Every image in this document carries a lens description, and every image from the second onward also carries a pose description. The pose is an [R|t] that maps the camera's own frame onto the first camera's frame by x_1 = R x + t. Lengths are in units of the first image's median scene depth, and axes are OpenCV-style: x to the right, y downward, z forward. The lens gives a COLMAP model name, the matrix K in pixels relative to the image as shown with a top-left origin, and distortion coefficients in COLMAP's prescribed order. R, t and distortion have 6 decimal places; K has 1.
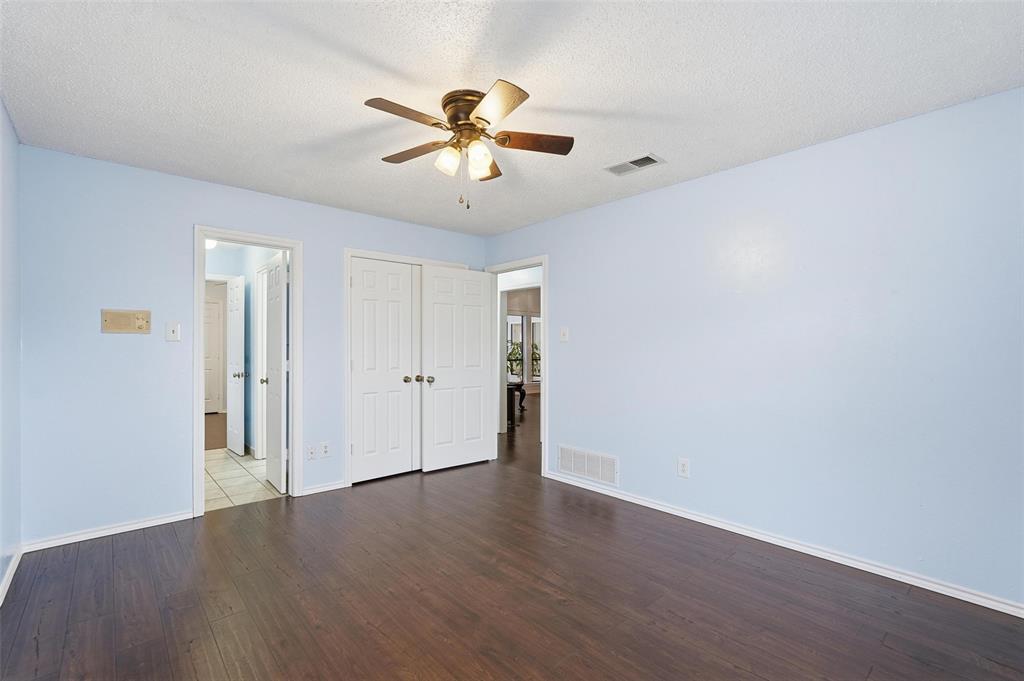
lens RADIAL K [[454.1, 0, 511.4], [0, 454.1, 345.3], [0, 0, 1]] dist [-0.004861, 0.000139]
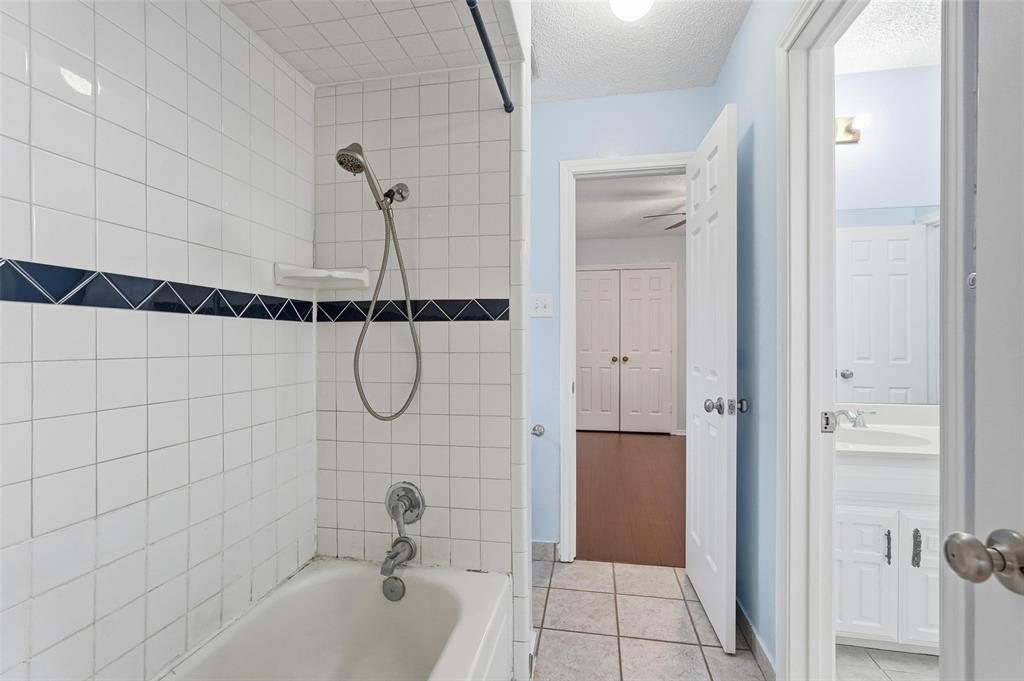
lens RADIAL K [[468.4, 0, 504.3], [0, 468.4, 338.7], [0, 0, 1]] dist [-0.001696, 0.000241]
pose [[0.605530, 0.007242, -0.795789, -0.672015], [0.005930, 0.999890, 0.013611, 0.017058], [0.795800, -0.012961, 0.605420, 1.055809]]
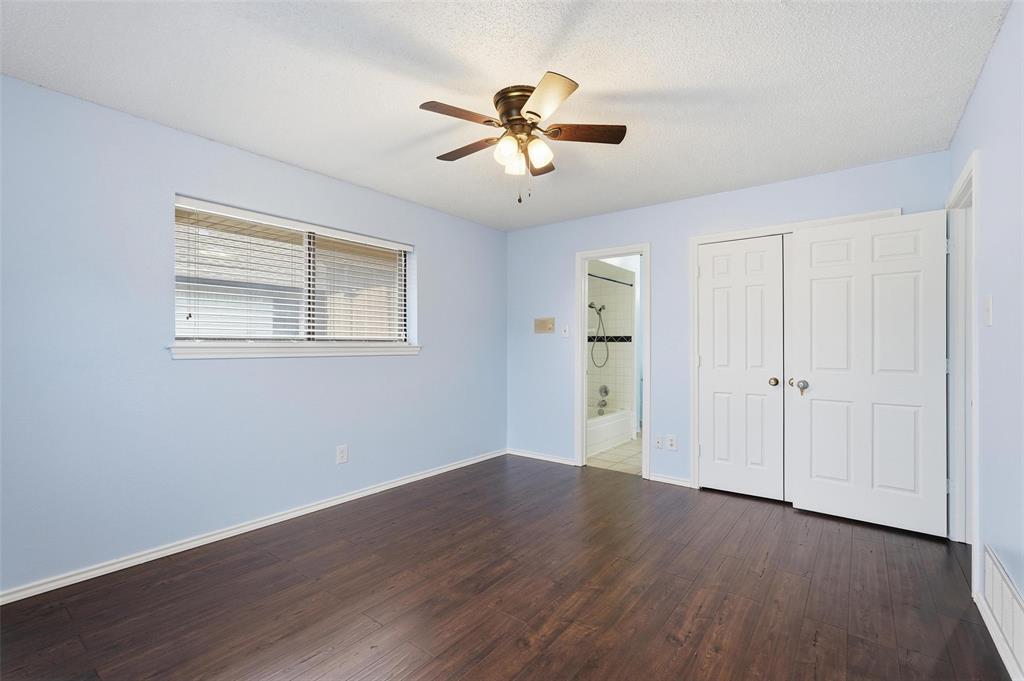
lens RADIAL K [[460.9, 0, 514.3], [0, 460.9, 343.2], [0, 0, 1]] dist [0.000014, 0.000069]
pose [[0.192240, -0.001733, -0.981346, 0.638716], [0.004205, 0.999991, -0.000942, 0.009293], [0.981339, -0.003945, 0.192246, 0.554143]]
